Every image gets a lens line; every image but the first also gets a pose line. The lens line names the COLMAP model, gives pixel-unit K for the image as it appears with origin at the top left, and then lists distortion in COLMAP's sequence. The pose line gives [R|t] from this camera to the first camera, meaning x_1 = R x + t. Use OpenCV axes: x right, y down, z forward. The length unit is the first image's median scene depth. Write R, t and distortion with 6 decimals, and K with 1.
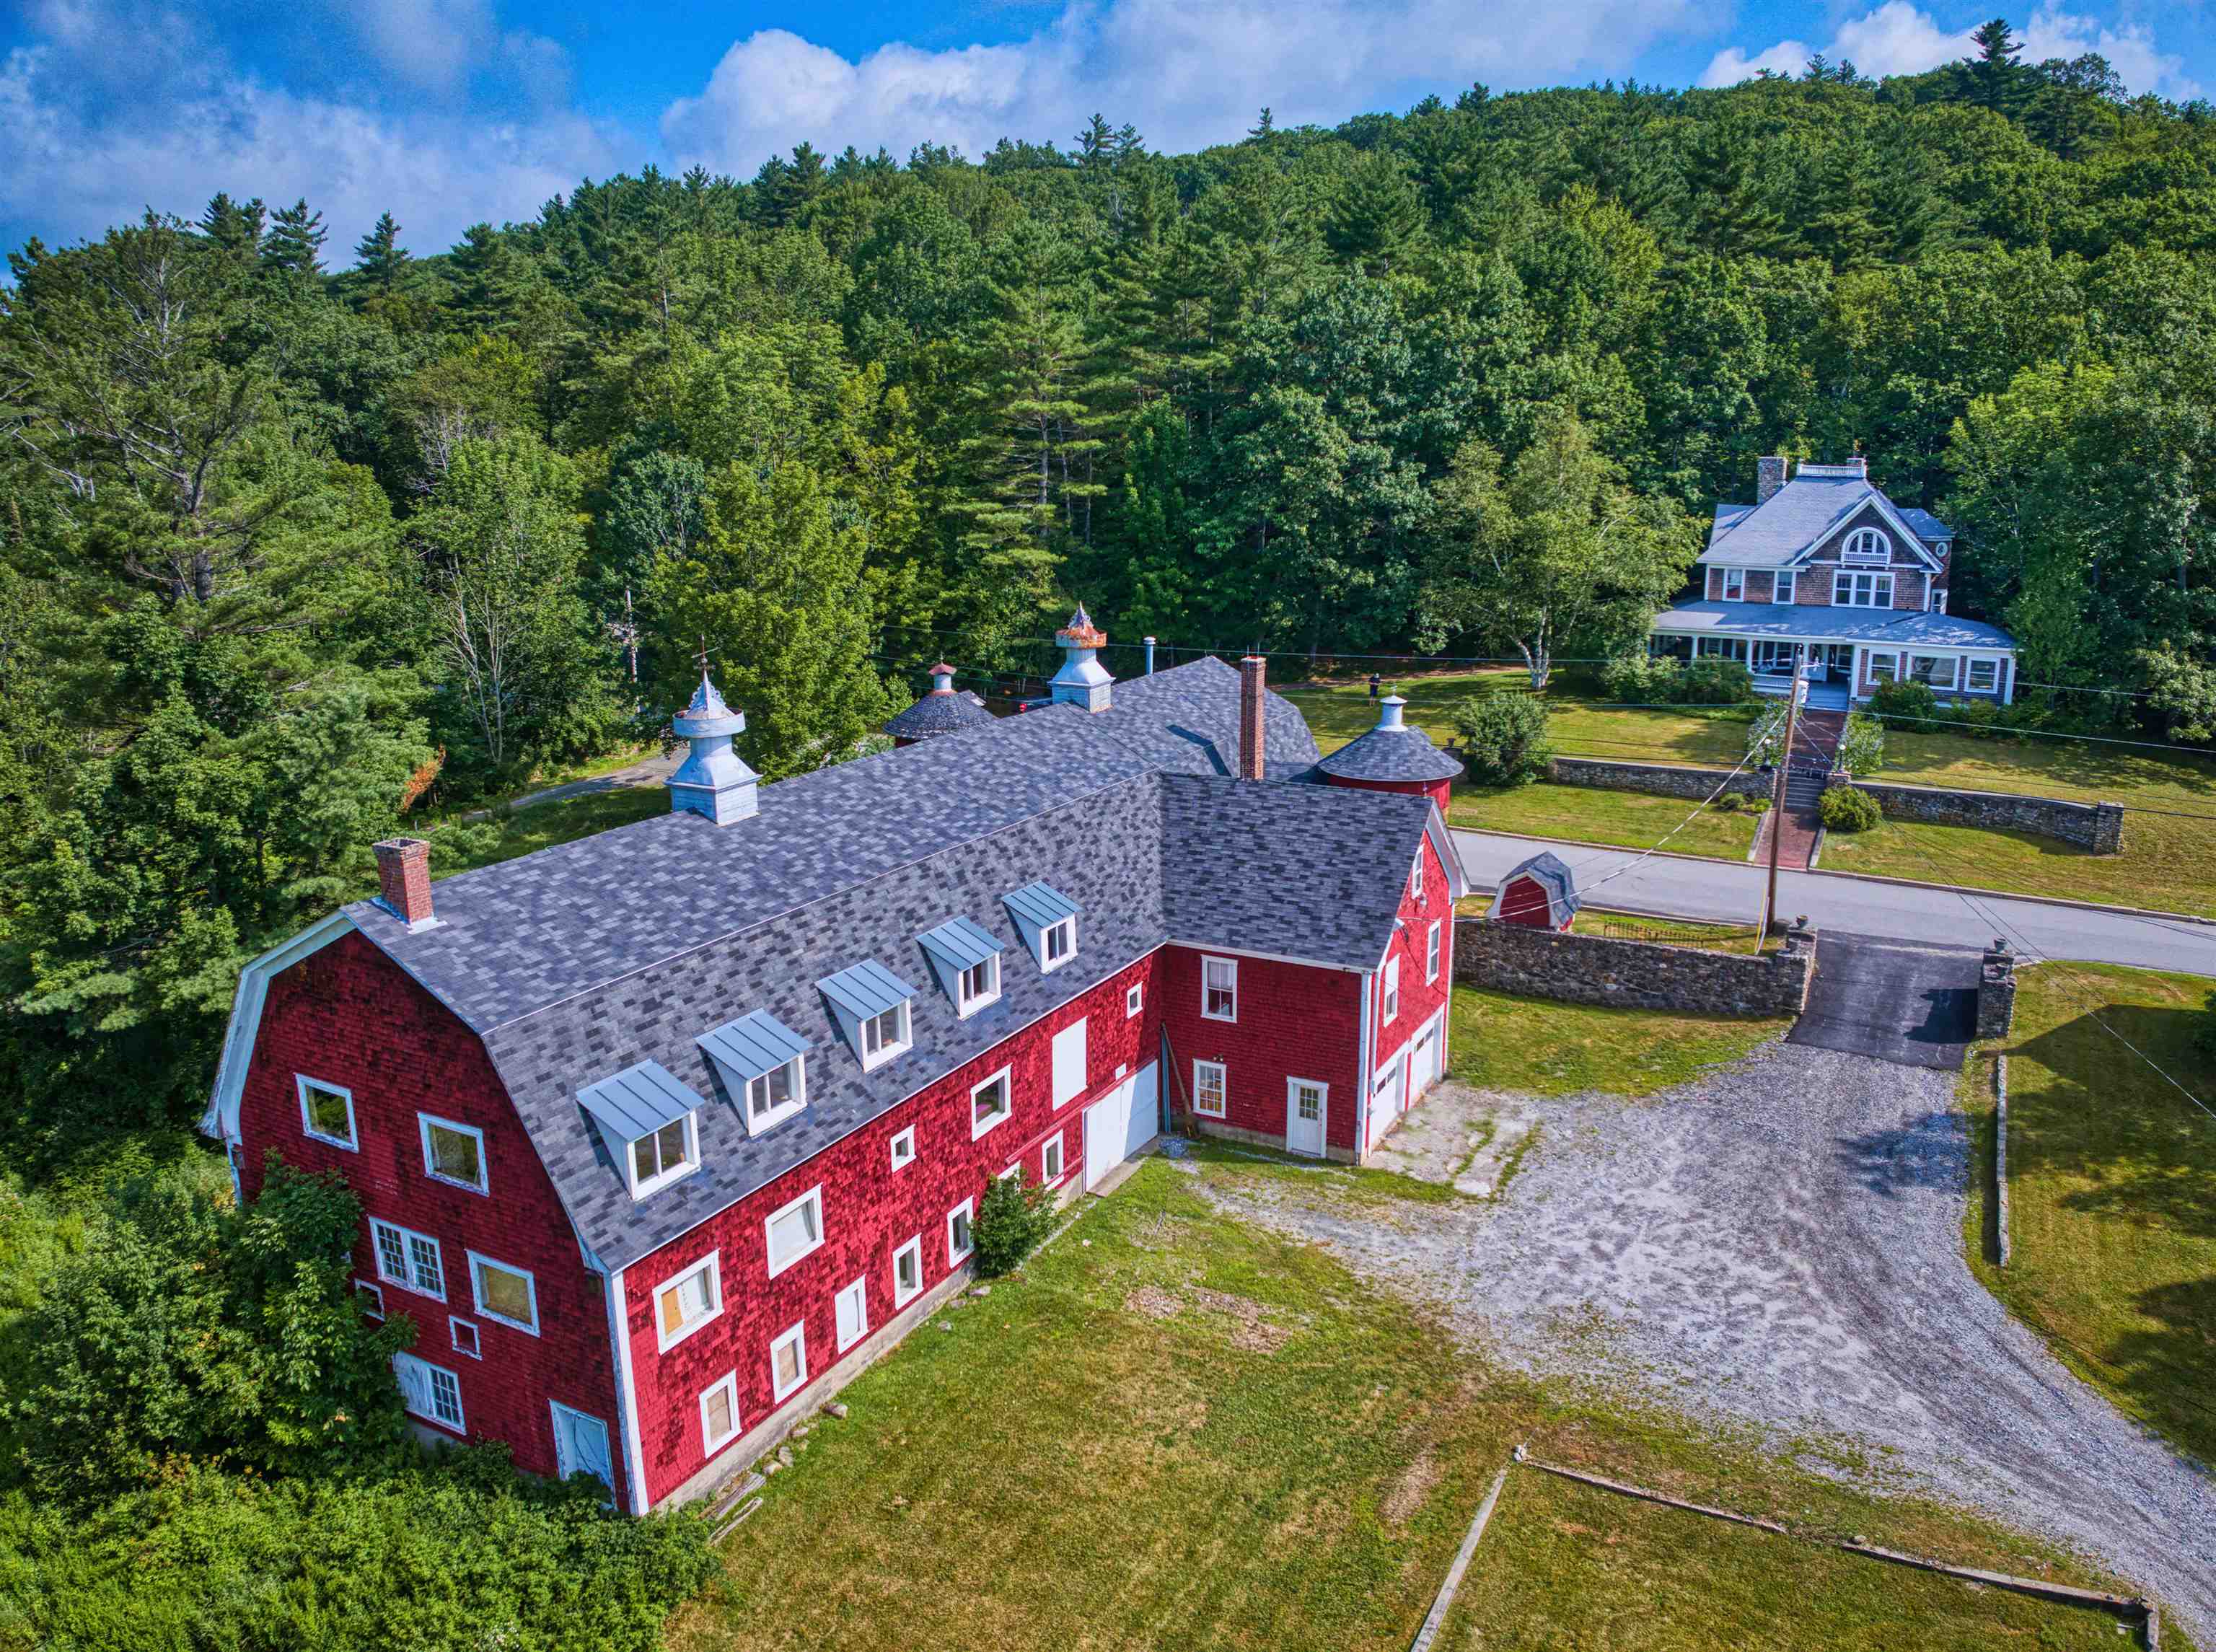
lens RADIAL K [[1639.2, 0, 1120.3], [0, 1639.2, 835.7], [0, 0, 1]] dist [-0.095056, -0.006273]
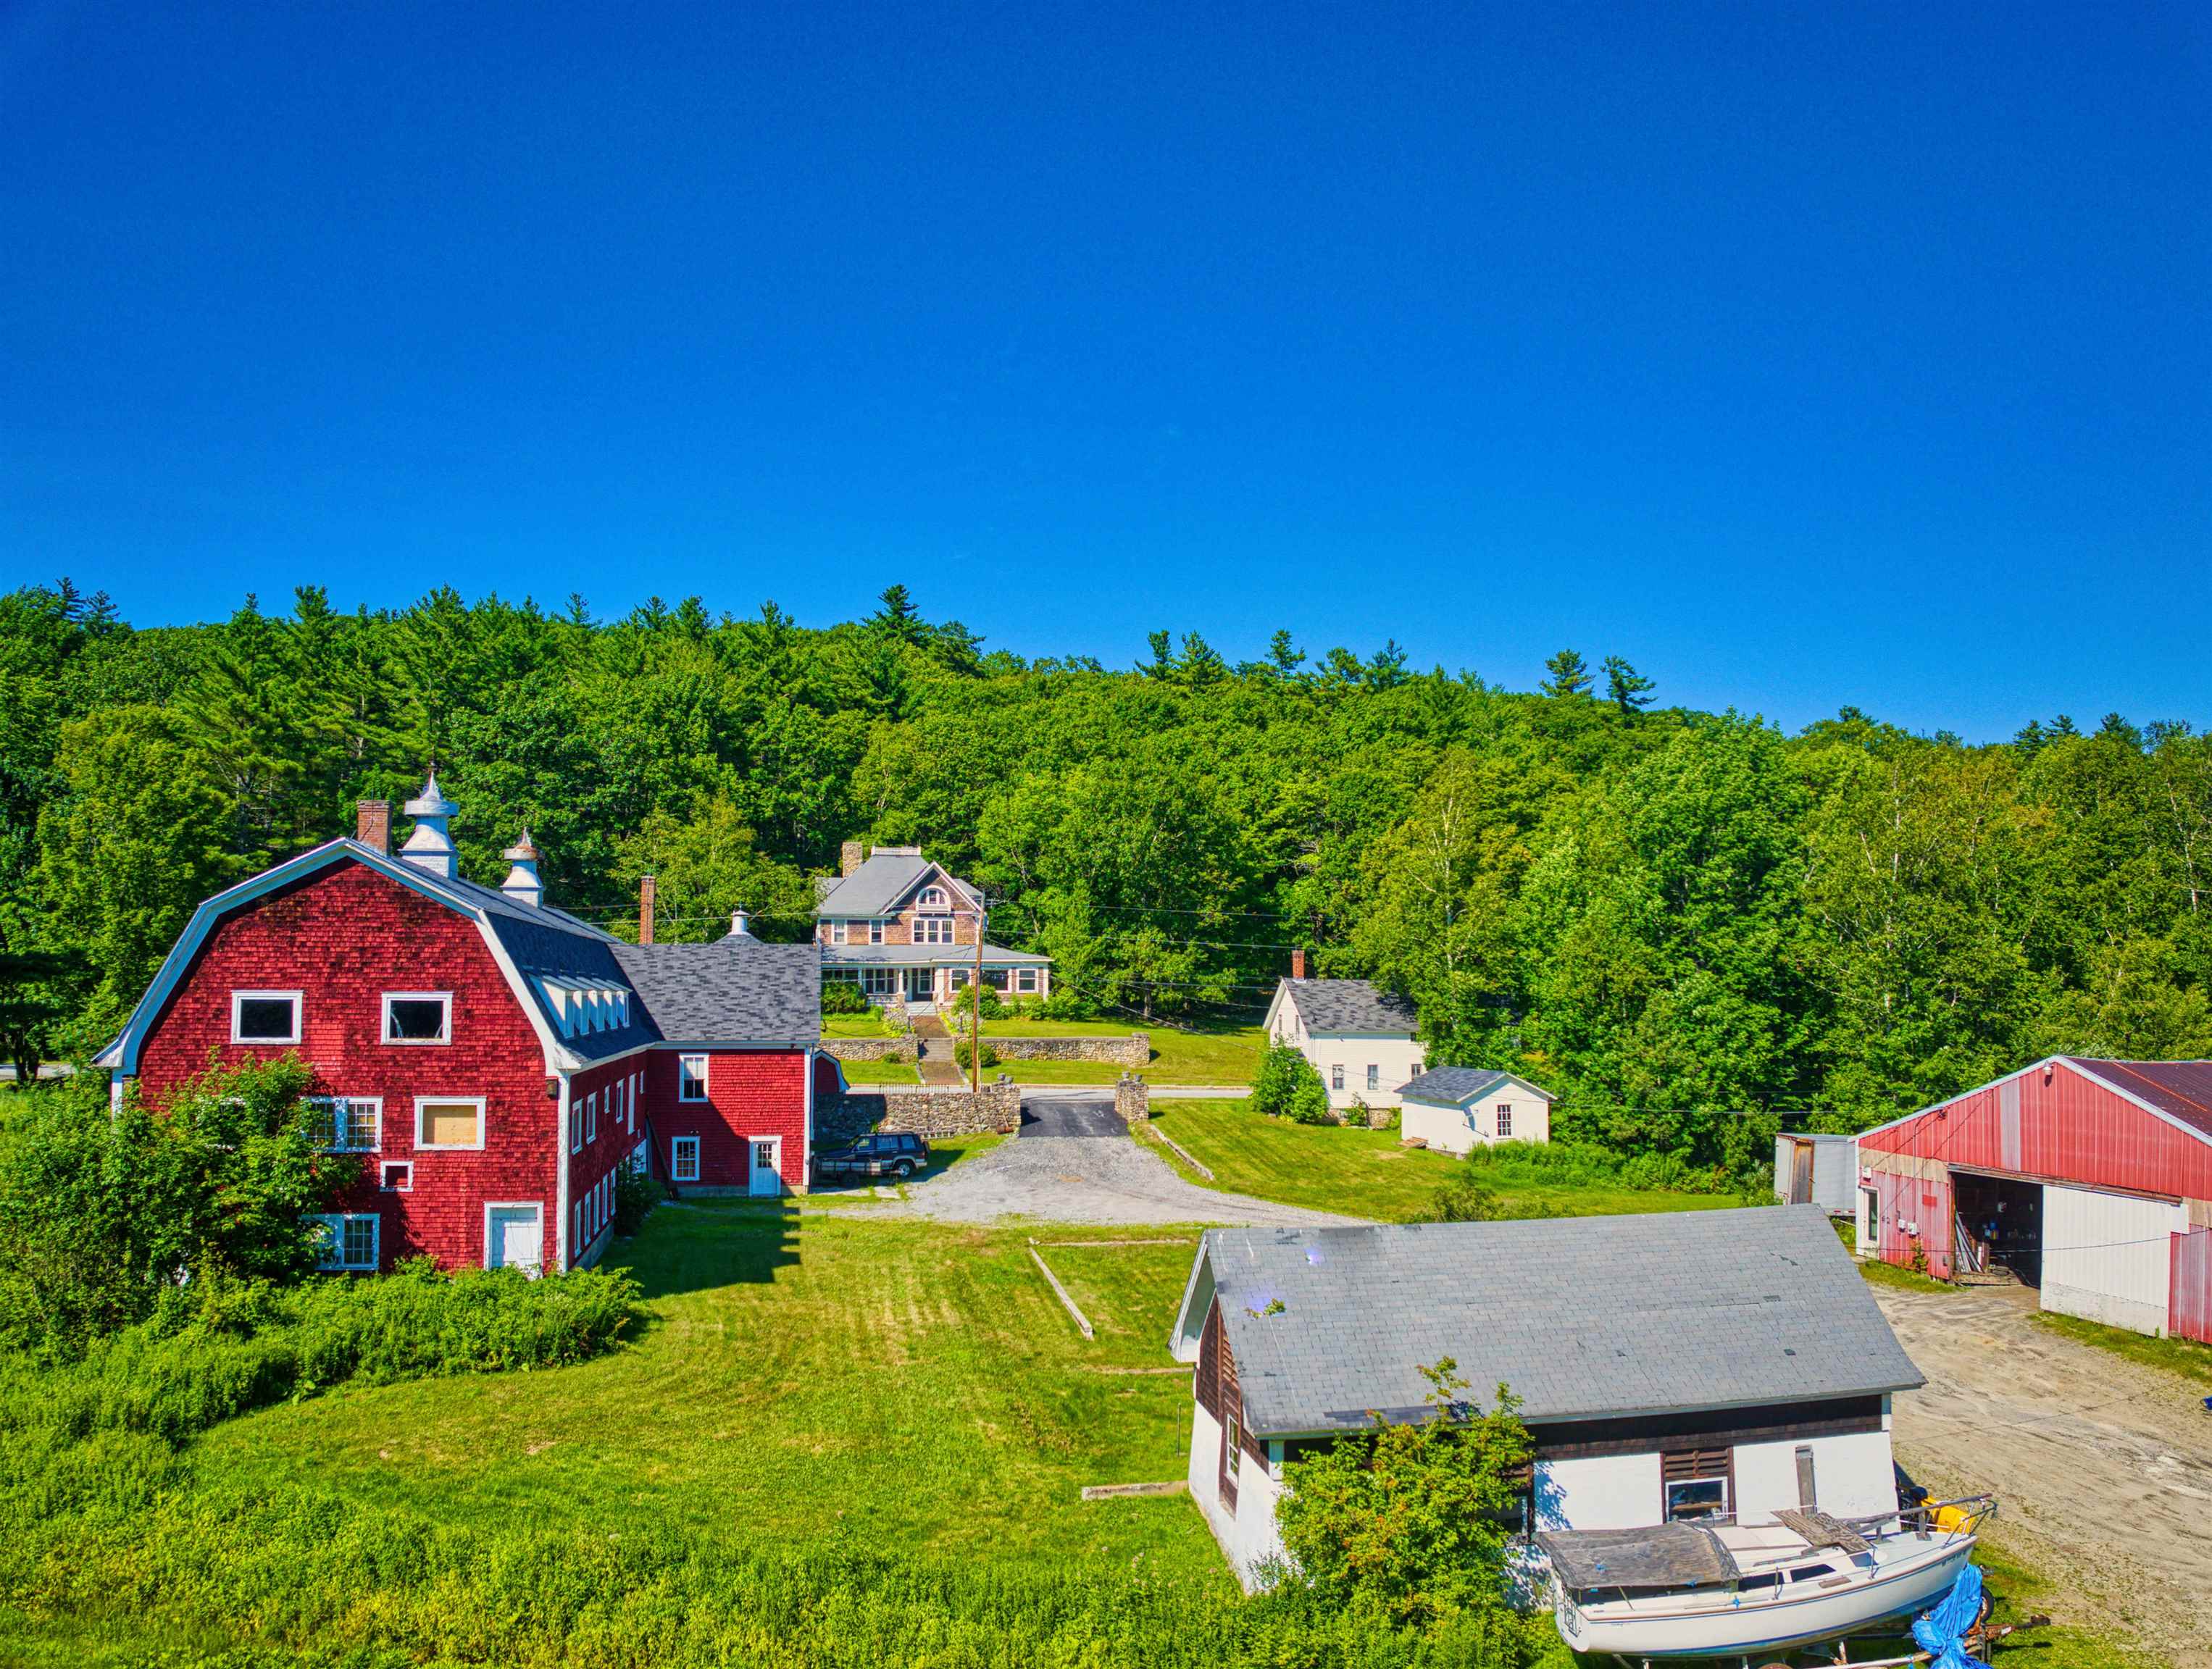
lens RADIAL K [[1680.0, 0, 1137.8], [0, 1680.0, 824.5], [0, 0, 1]] dist [-0.095310, -0.010082]
pose [[0.775278, 0.066188, 0.628143, -0.310117], [0.151192, 0.946135, -0.286302, 0.200324], [-0.613258, 0.316934, 0.723510, -0.169169]]
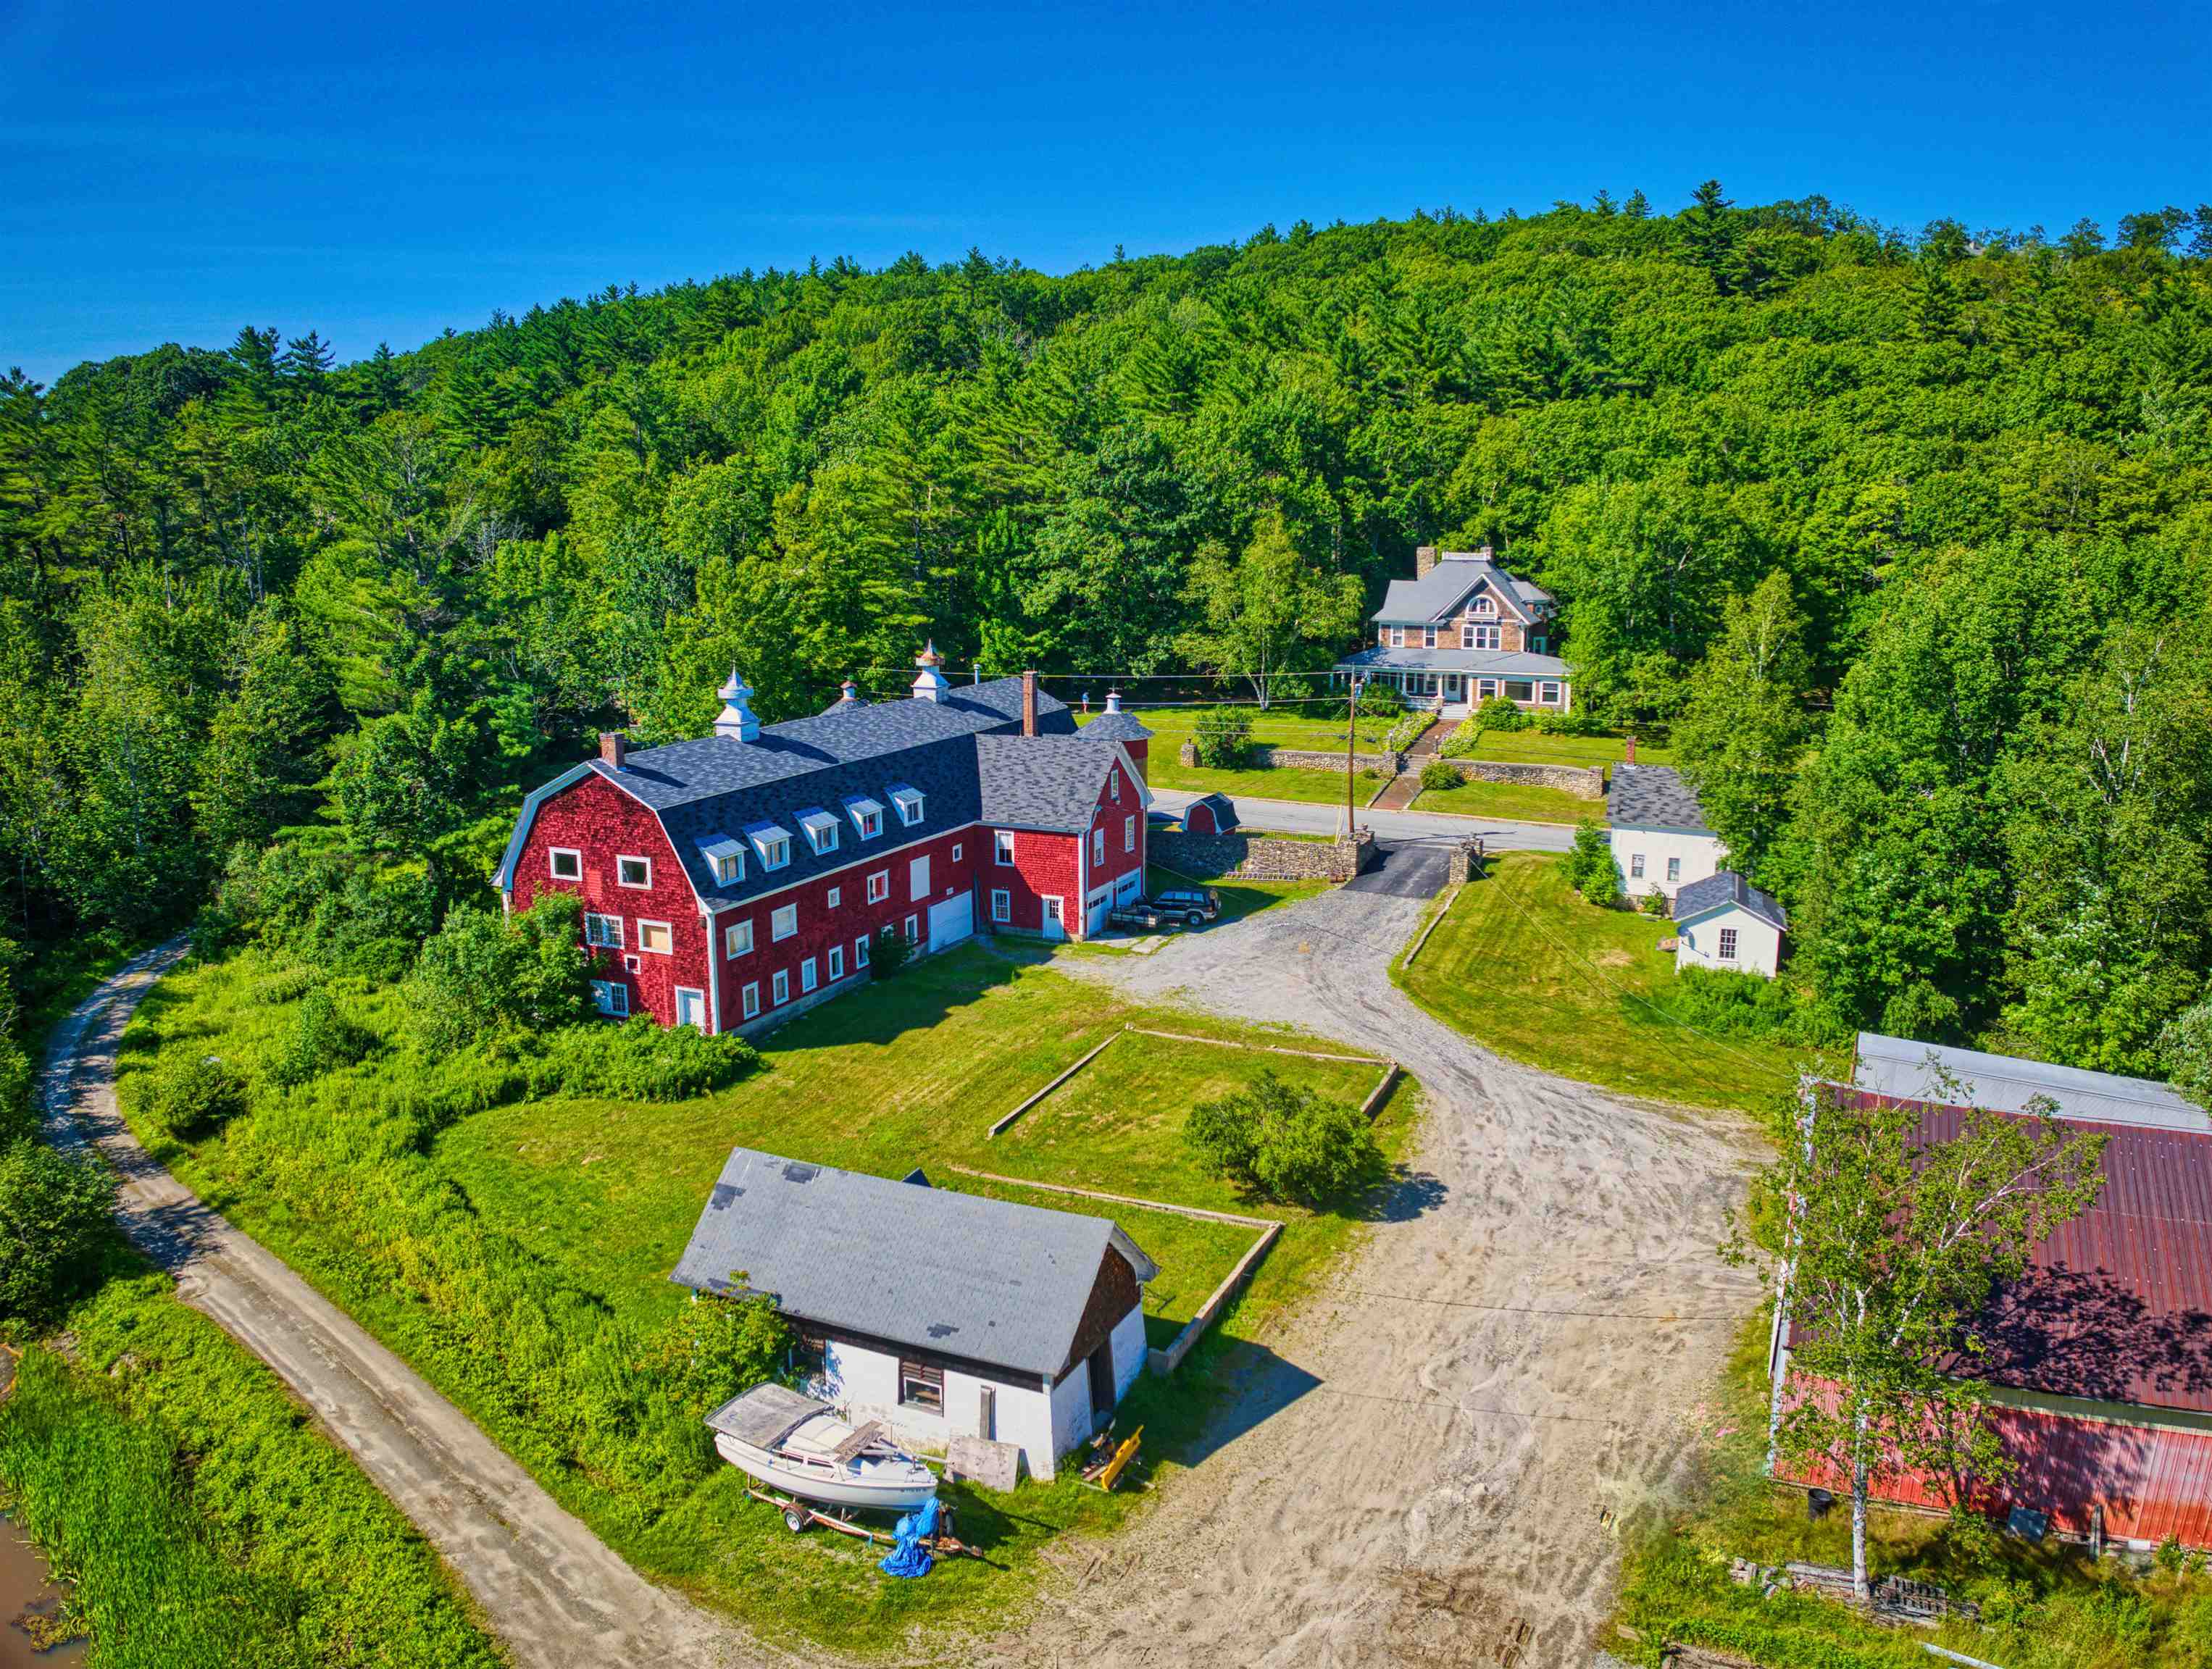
lens RADIAL K [[1680.0, 0, 1129.1], [0, 1680.0, 819.0], [0, 0, 1]] dist [-0.095310, -0.010082]
pose [[0.997872, -0.008193, 0.064693, 0.045175], [0.011976, 0.998227, -0.058303, 0.099506], [-0.064100, 0.058954, 0.996201, -0.502558]]
